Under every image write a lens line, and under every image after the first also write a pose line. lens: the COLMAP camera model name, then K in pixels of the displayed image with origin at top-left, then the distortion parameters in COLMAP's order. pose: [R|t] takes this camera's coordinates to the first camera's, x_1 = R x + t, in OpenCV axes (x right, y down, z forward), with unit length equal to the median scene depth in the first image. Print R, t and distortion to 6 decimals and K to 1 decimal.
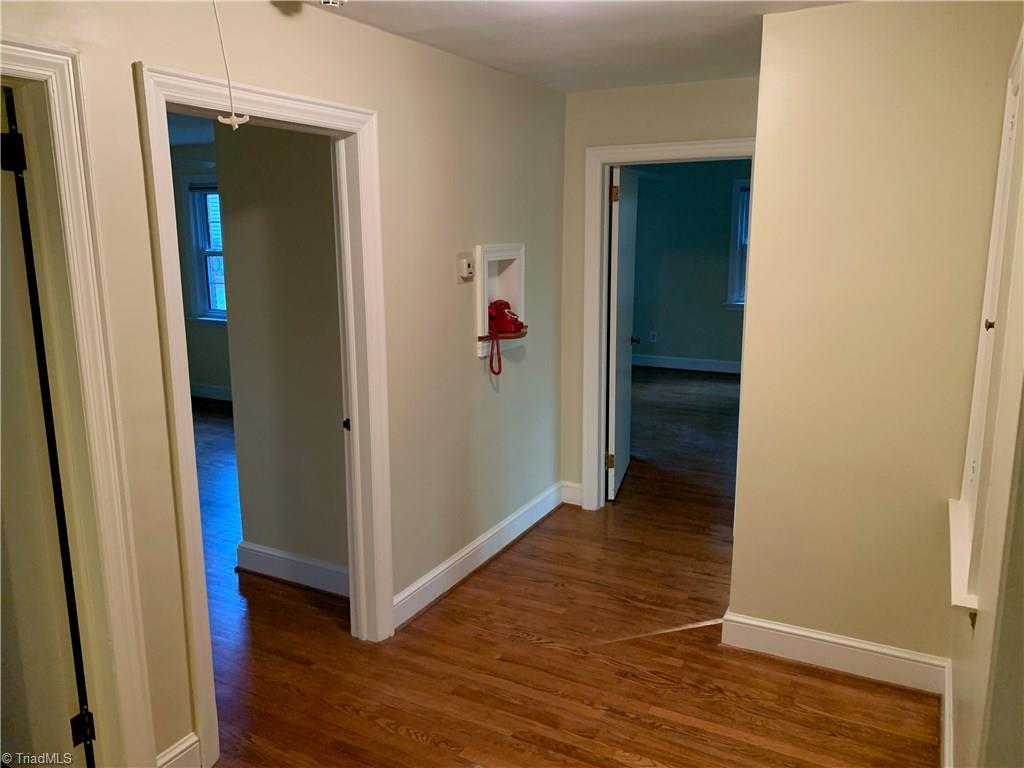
lens RADIAL K [[781.7, 0, 516.4], [0, 781.7, 366.1], [0, 0, 1]] dist [0.034242, -0.000808]
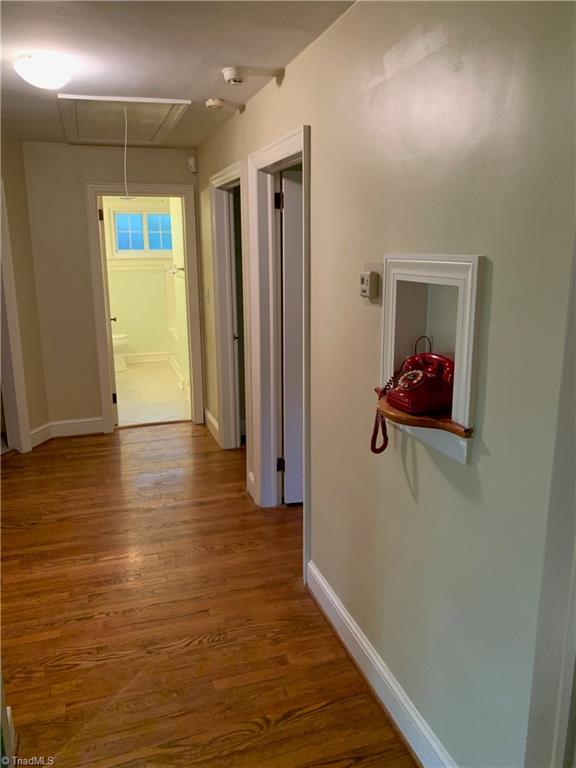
lens RADIAL K [[586.3, 0, 303.5], [0, 586.3, 379.8], [0, 0, 1]] dist [0.034242, -0.000808]
pose [[-0.673871, 0.172521, -0.718425, 0.465239], [-0.131136, 0.928991, 0.346090, -0.277361], [0.727118, 0.327432, -0.603397, 1.550726]]
